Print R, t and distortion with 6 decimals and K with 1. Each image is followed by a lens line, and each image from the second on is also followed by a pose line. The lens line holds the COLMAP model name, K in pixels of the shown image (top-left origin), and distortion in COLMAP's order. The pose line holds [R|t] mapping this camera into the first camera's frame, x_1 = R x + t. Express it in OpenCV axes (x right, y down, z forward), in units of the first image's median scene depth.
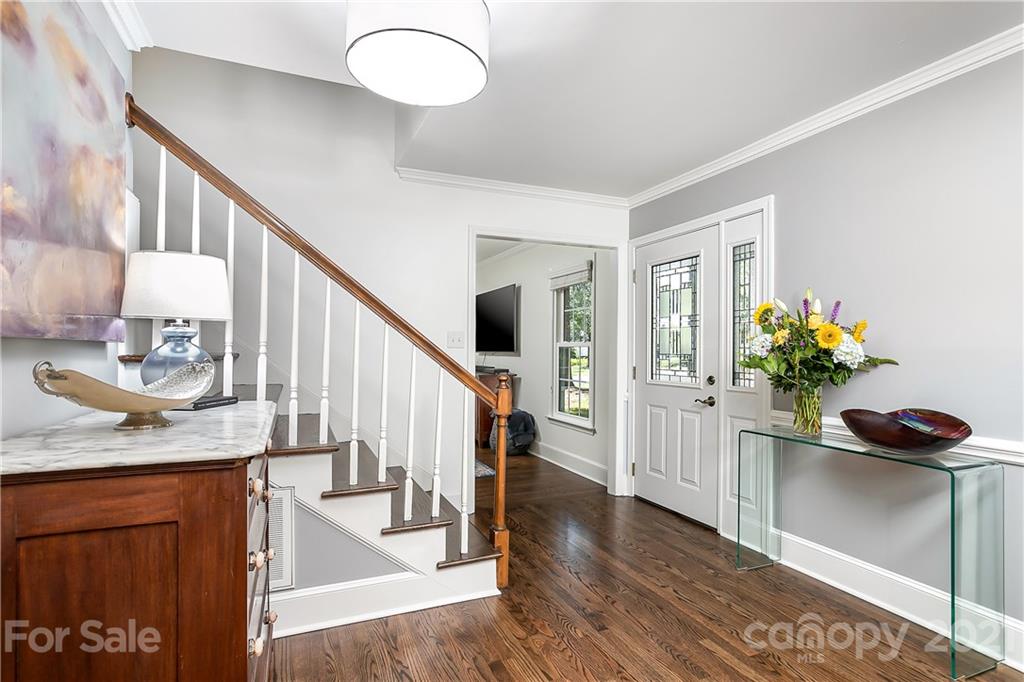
lens RADIAL K [[527.4, 0, 513.1], [0, 527.4, 347.0], [0, 0, 1]] dist [-0.007274, 0.000876]
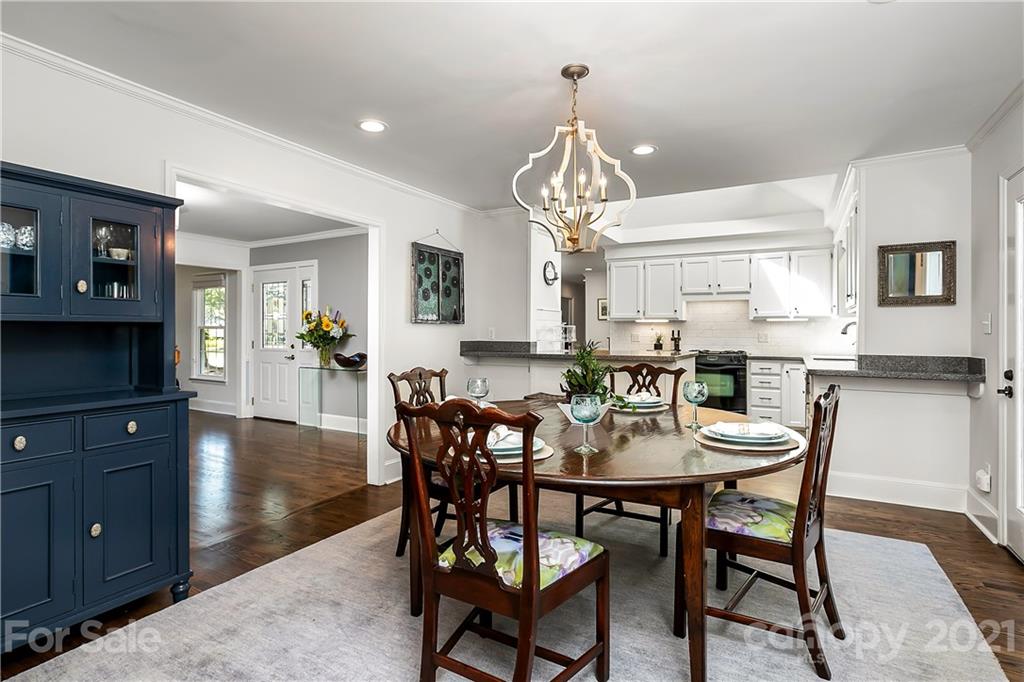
lens RADIAL K [[527.4, 0, 512.5], [0, 527.4, 337.7], [0, 0, 1]] dist [-0.007274, 0.000876]
pose [[0.802098, -0.005743, 0.597164, -0.130749], [-0.004905, 0.999857, 0.016203, -0.005139], [-0.597172, -0.015926, 0.801955, -1.004459]]
